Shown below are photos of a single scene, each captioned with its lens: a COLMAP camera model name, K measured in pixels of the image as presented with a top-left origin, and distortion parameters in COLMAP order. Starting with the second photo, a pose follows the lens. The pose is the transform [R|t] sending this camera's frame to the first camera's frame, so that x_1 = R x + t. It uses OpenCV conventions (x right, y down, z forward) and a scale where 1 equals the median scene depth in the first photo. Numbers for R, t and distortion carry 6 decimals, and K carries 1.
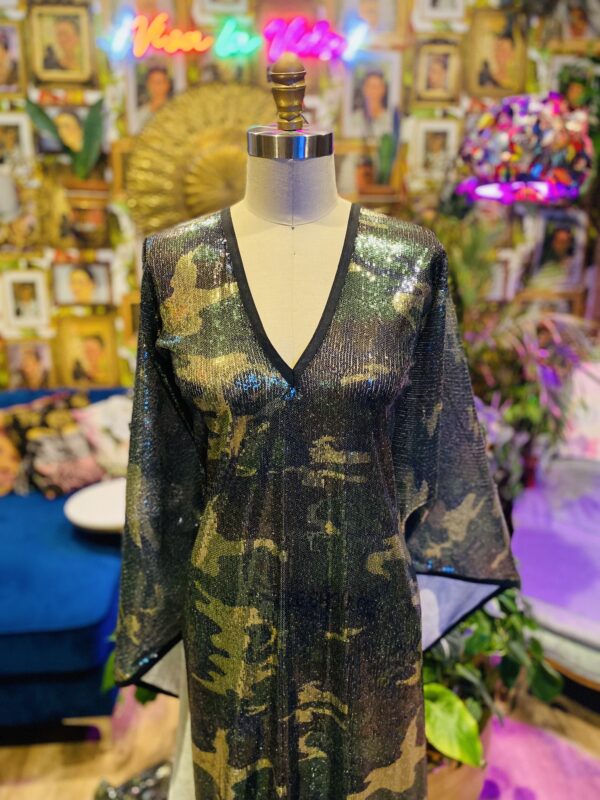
lens RADIAL K [[611.0, 0, 296.7], [0, 611.0, 394.8], [0, 0, 1]] dist [0.011821, -0.014285]
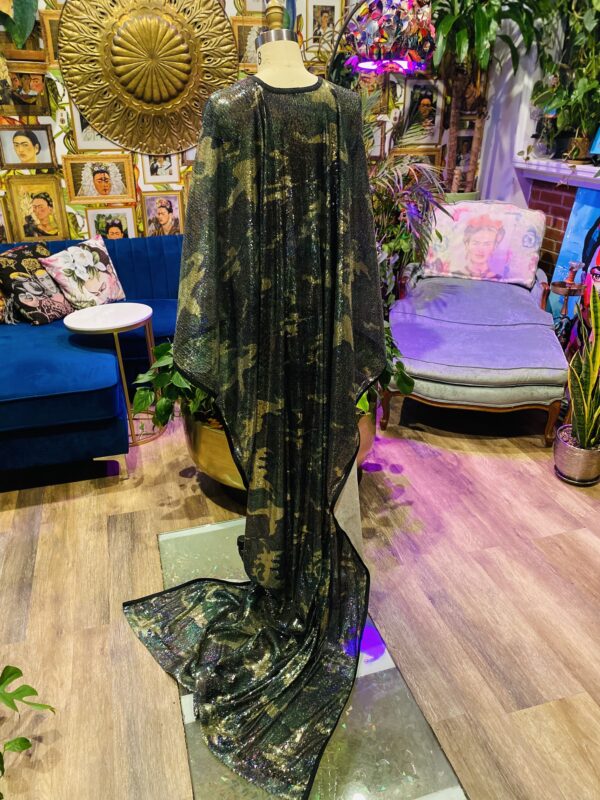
lens RADIAL K [[611.0, 0, 297.1], [0, 611.0, 395.5], [0, 0, 1]] dist [0.011821, -0.014285]
pose [[0.982644, -0.080348, 0.167195, -0.096520], [0.047582, 0.980345, 0.191466, 0.092872], [-0.179292, -0.180187, 0.967154, -0.325889]]
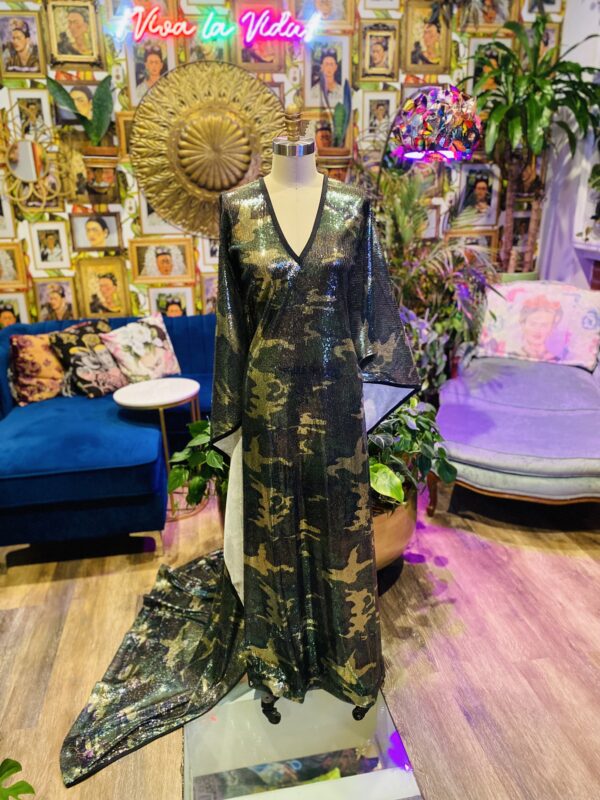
lens RADIAL K [[611.0, 0, 296.9], [0, 611.0, 393.0], [0, 0, 1]] dist [0.011821, -0.014285]
pose [[0.997429, -0.036927, 0.061413, -0.043987], [0.032375, 0.996766, 0.073542, 0.074595], [-0.063930, -0.071365, 0.995399, -0.313763]]
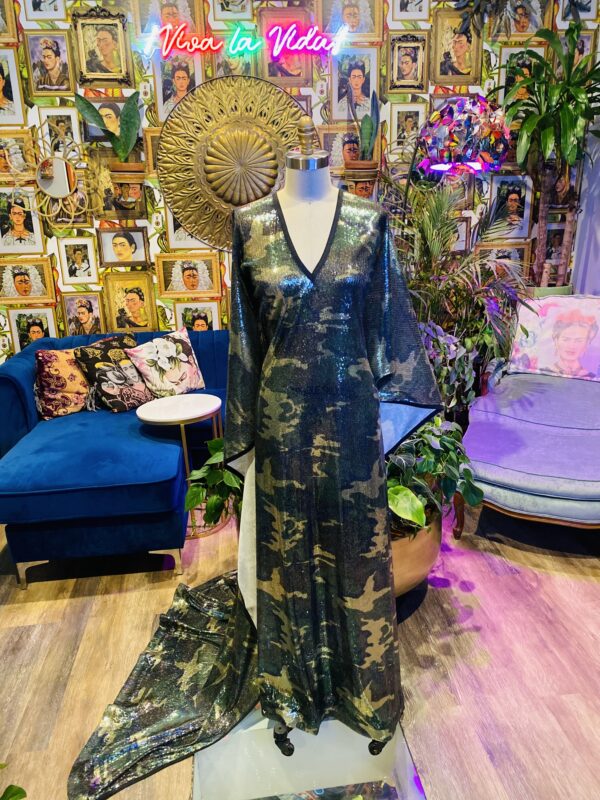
lens RADIAL K [[611.0, 0, 300.4], [0, 611.0, 396.2], [0, 0, 1]] dist [0.011821, -0.014285]
pose [[0.999487, -0.029617, 0.012154, -0.022393], [0.028867, 0.997909, 0.057832, 0.068078], [-0.013842, -0.057452, 0.998252, -0.293585]]
